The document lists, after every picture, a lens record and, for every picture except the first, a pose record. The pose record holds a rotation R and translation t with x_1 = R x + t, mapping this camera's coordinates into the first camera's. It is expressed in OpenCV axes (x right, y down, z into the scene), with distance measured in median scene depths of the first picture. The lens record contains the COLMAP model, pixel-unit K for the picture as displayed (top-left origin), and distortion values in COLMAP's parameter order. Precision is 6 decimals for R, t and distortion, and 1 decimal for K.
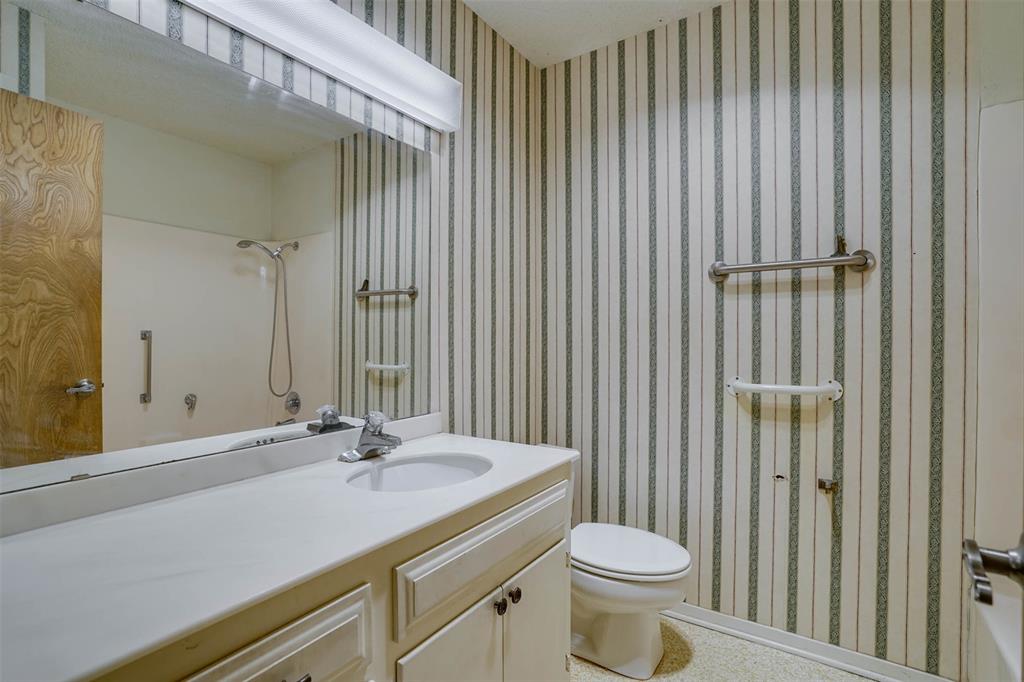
lens RADIAL K [[471.3, 0, 513.4], [0, 471.3, 334.6], [0, 0, 1]] dist [-0.056891, 0.024840]
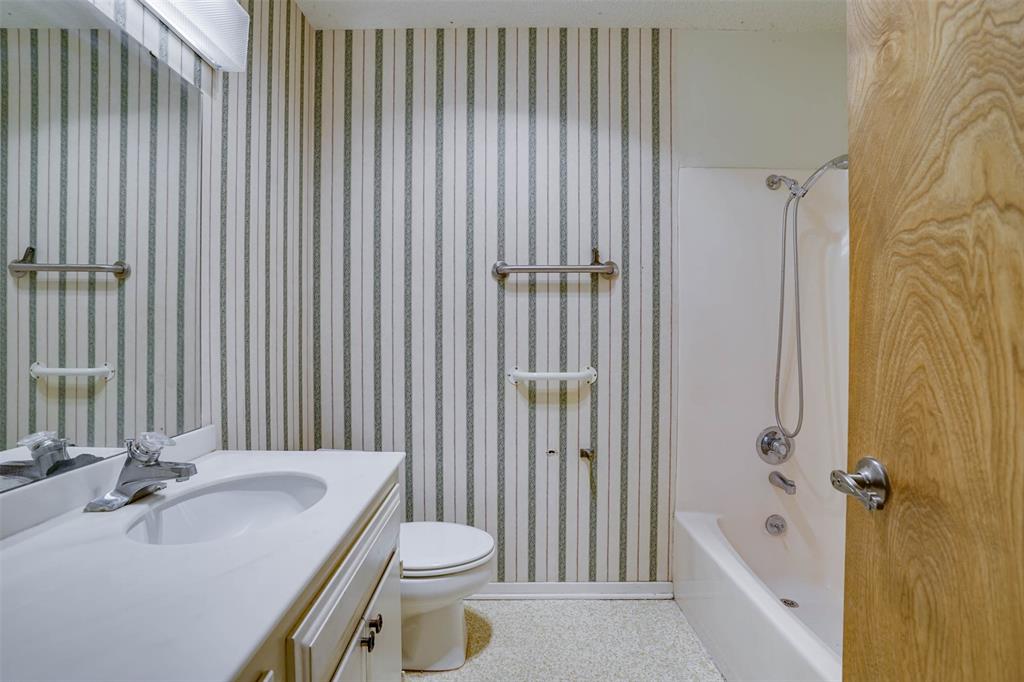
lens RADIAL K [[468.7, 0, 497.8], [0, 468.7, 332.0], [0, 0, 1]] dist [-0.057257, 0.024707]
pose [[0.837550, 0.002434, 0.546355, -0.172859], [-0.005841, 0.999973, 0.004500, 0.003231], [-0.546329, -0.006961, 0.837542, 0.094990]]
